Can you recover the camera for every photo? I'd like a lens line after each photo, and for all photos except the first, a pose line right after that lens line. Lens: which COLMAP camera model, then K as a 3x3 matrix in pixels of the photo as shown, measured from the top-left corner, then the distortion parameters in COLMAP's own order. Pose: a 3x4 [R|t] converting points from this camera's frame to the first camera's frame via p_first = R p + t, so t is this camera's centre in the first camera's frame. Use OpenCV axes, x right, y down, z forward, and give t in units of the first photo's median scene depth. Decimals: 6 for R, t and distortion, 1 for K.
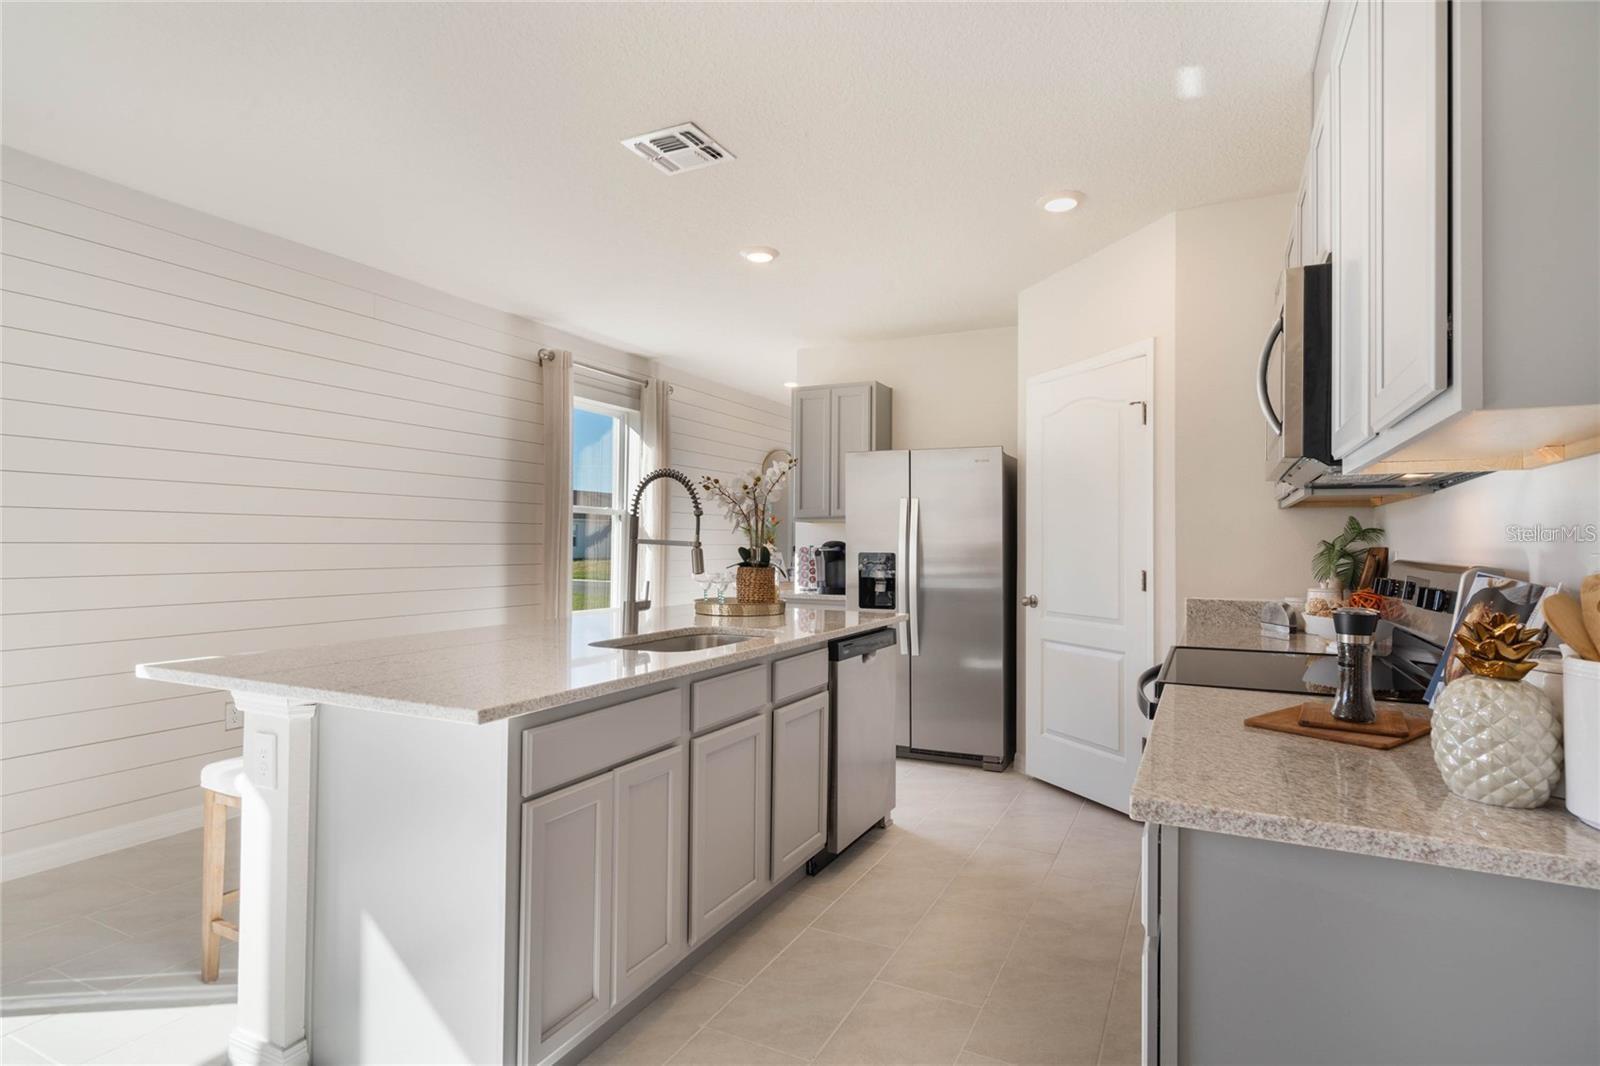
lens RADIAL K [[823.9, 0, 800.0], [0, 823.9, 533.0], [0, 0, 1]] dist [0.005108, 0.000769]
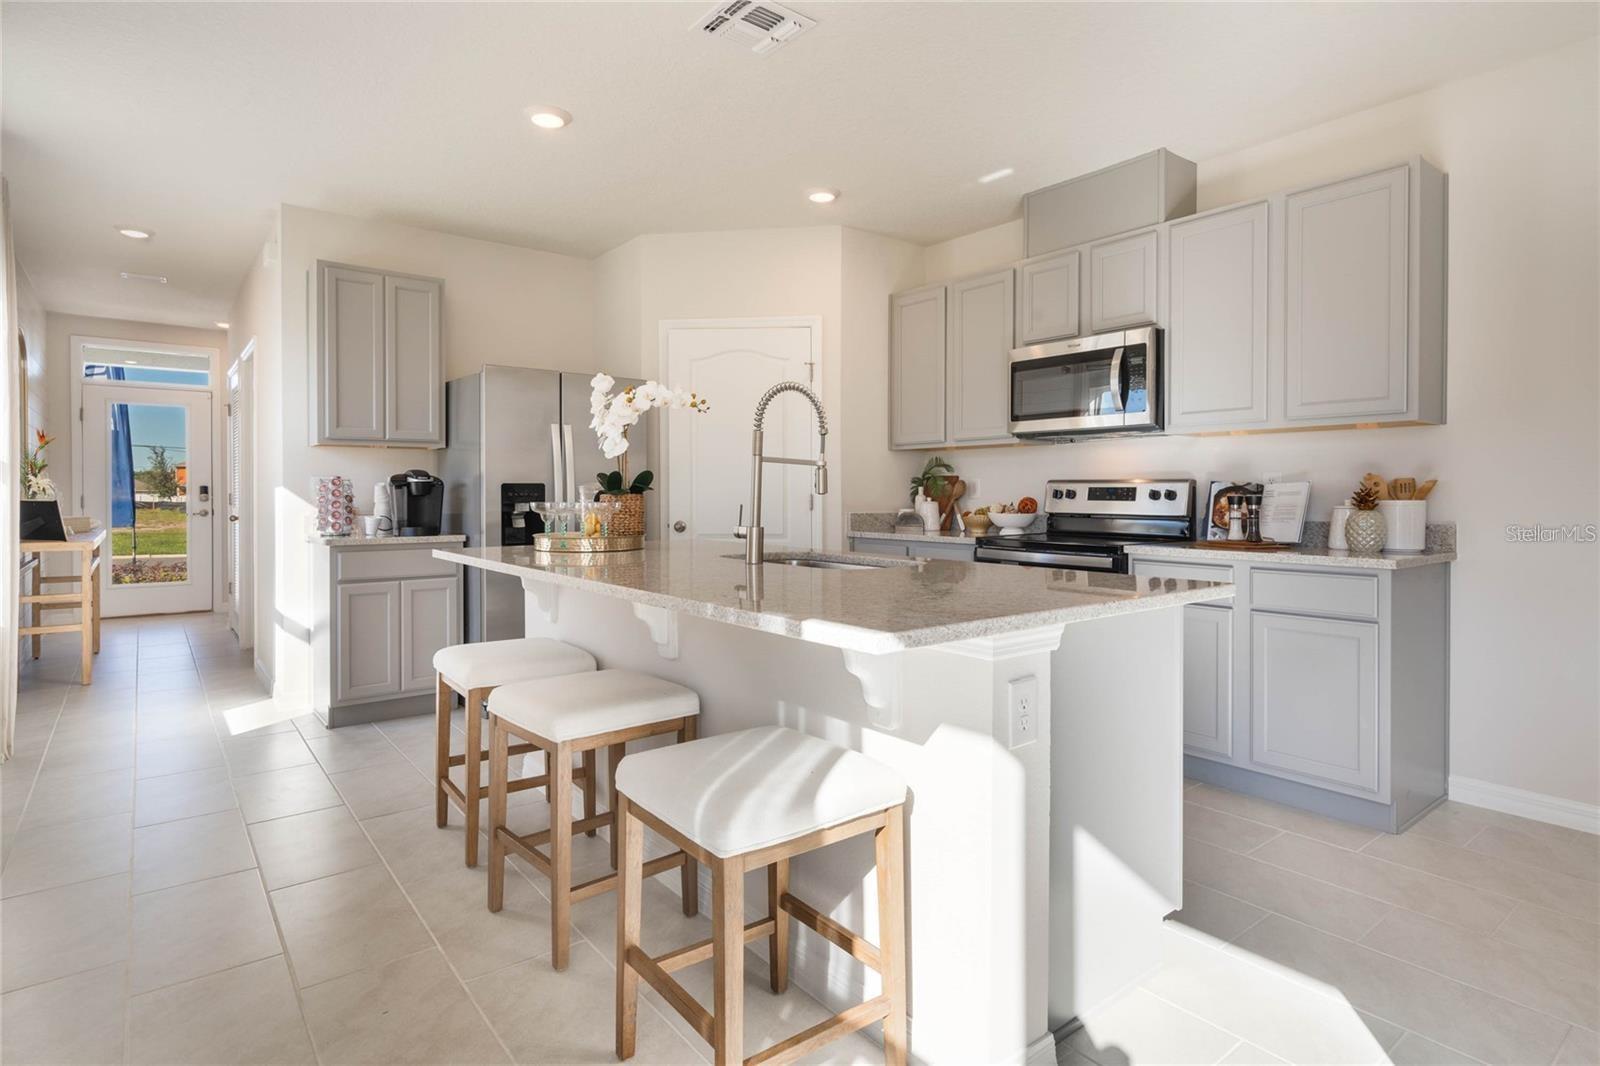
lens RADIAL K [[843.2, 0, 804.7], [0, 843.2, 499.1], [0, 0, 1]] dist [0.014831, -0.000645]
pose [[0.427505, -0.013930, 0.903906, -0.758668], [-0.008442, 0.999776, 0.019400, 0.026495], [-0.903974, -0.015924, 0.427291, 0.423642]]
